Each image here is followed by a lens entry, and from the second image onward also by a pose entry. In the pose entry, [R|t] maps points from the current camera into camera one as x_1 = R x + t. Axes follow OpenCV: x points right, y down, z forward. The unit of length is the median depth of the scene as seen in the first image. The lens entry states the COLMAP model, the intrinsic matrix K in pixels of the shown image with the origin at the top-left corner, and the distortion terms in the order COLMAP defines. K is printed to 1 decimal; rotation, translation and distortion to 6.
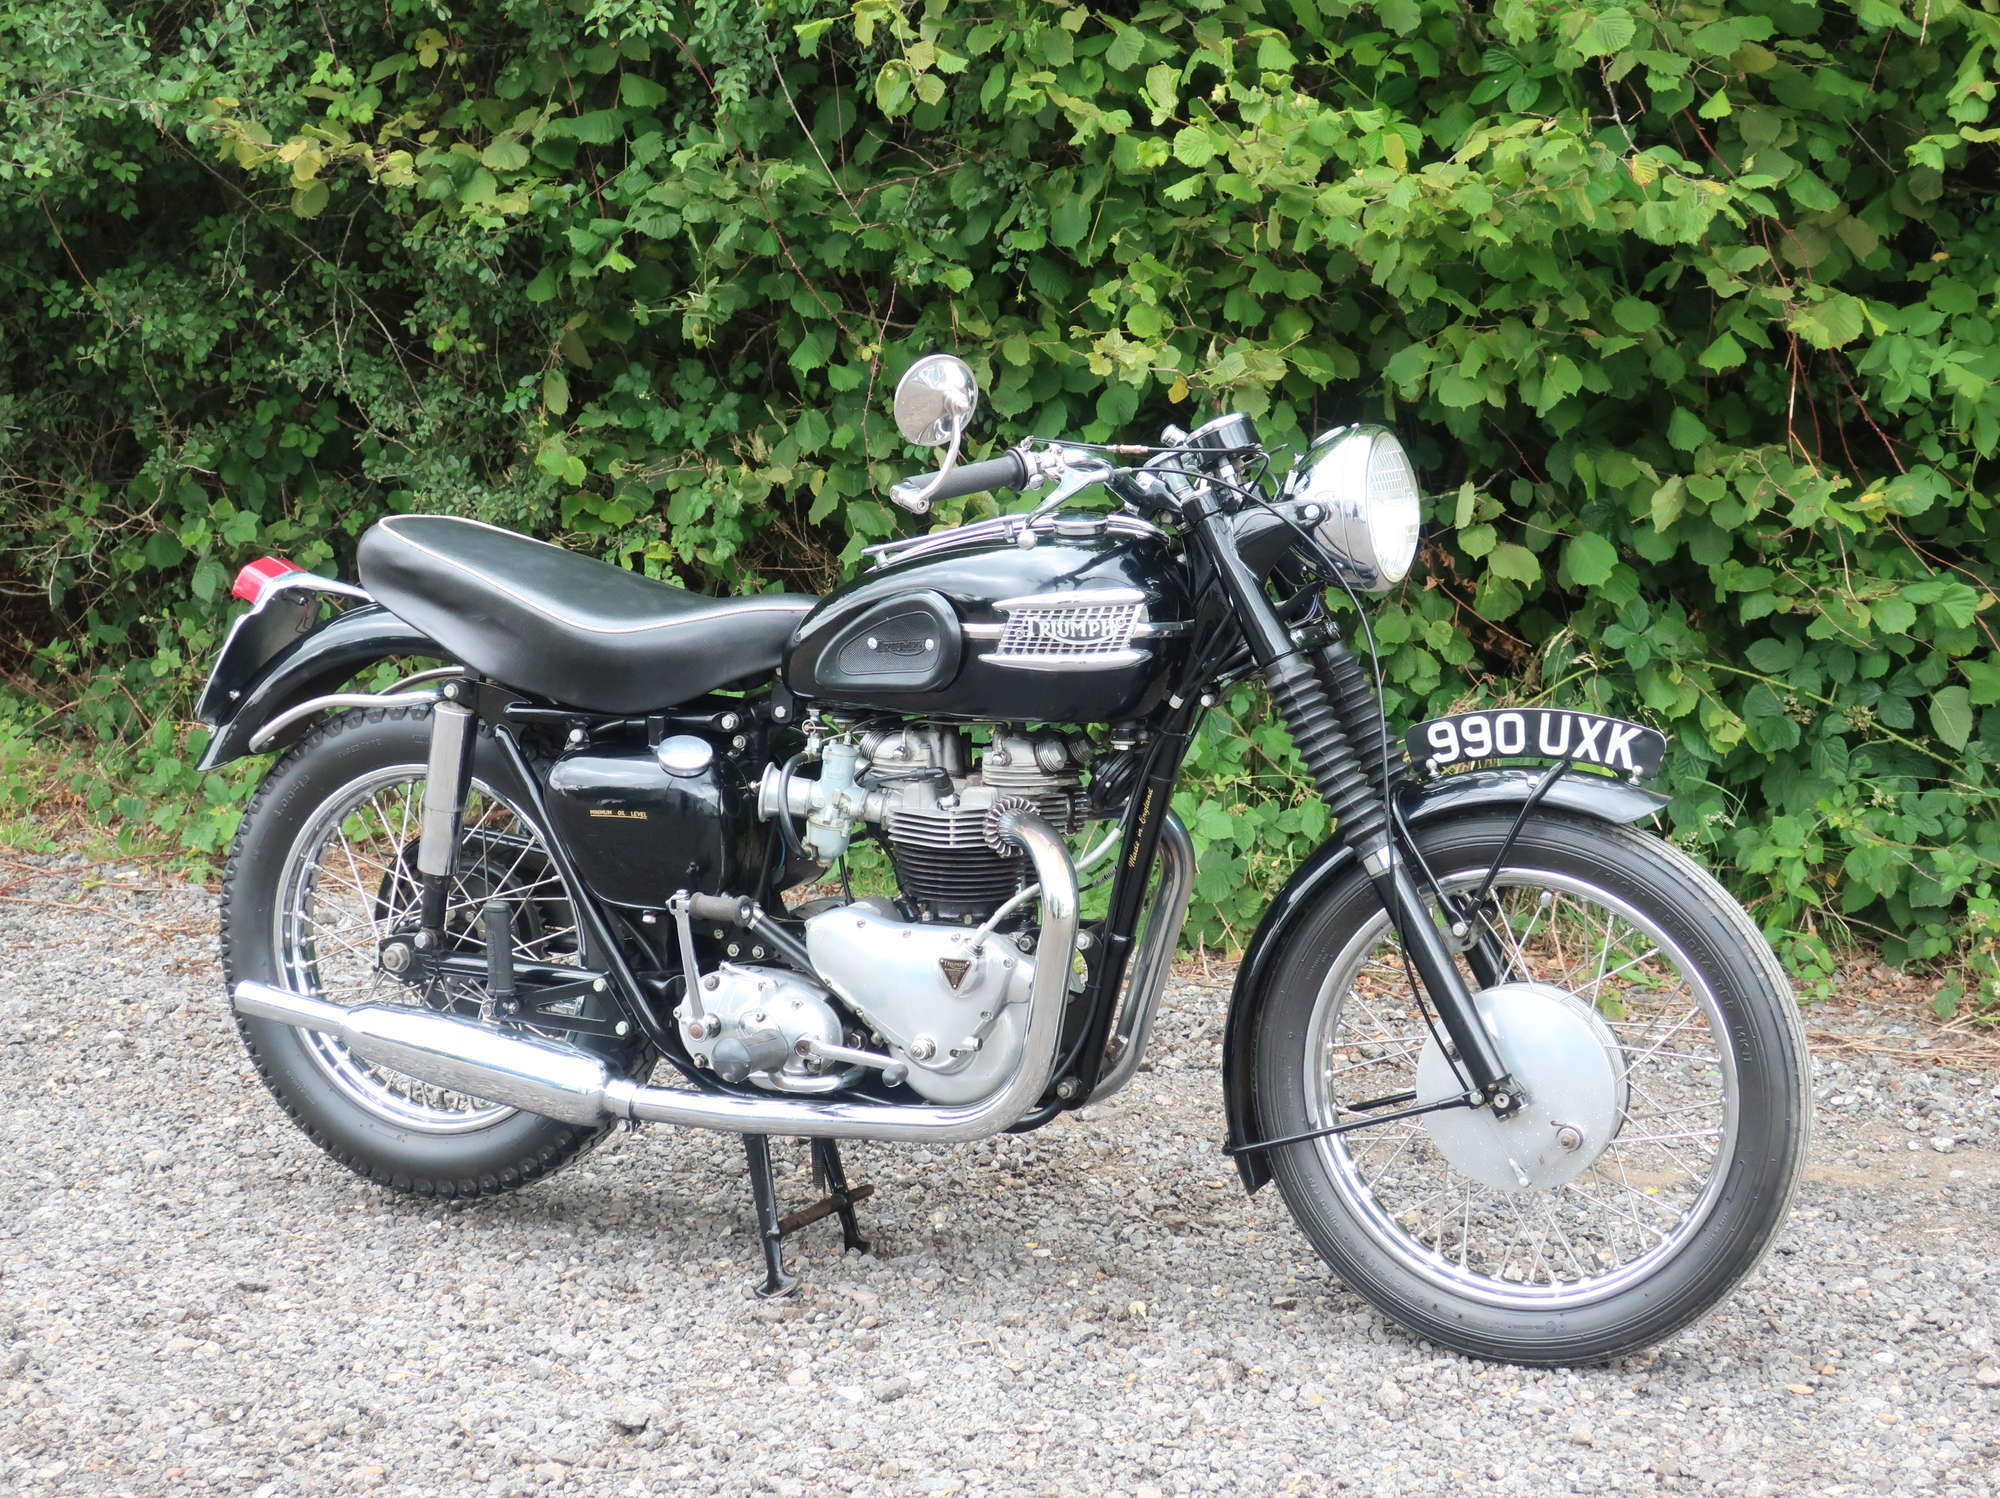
lens RADIAL K [[3615.4, 0, 1000.0], [0, 3615.4, 749.0], [0, 0, 1]] dist [0.022742, -0.046706]
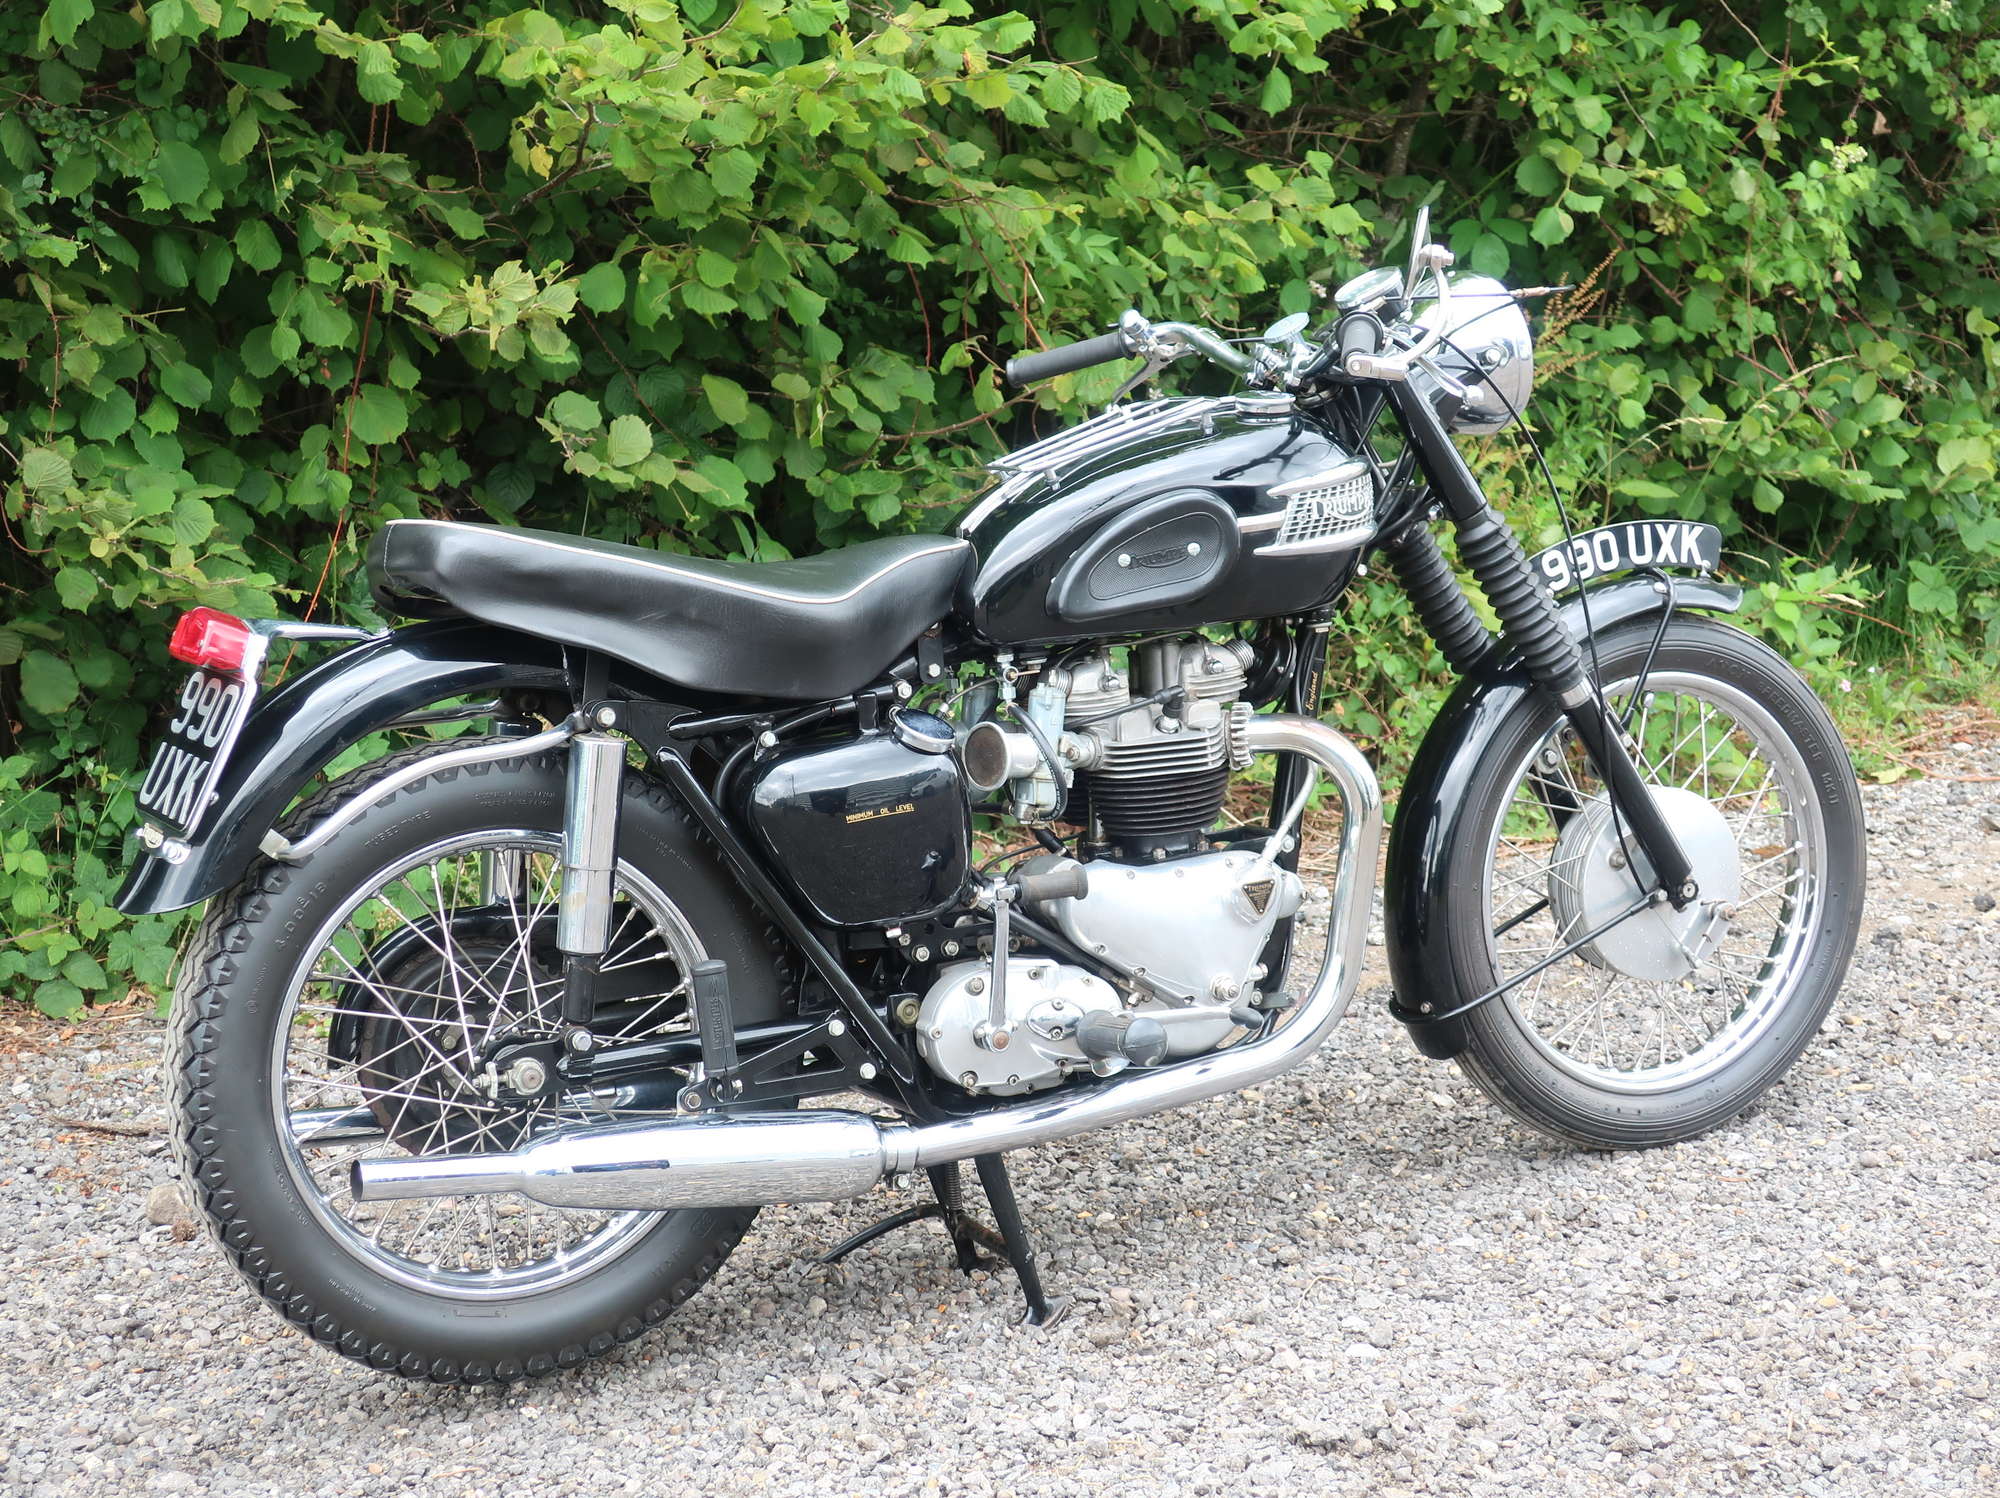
lens RADIAL K [[3615.4, 0, 1000.0], [0, 3615.4, 749.0], [0, 0, 1]] dist [0.022742, -0.046706]
pose [[0.618804, -0.171235, 0.766655, -0.754569], [0.184301, 0.980359, 0.070209, -0.052180], [-0.763619, 0.097850, 0.638209, 0.455640]]
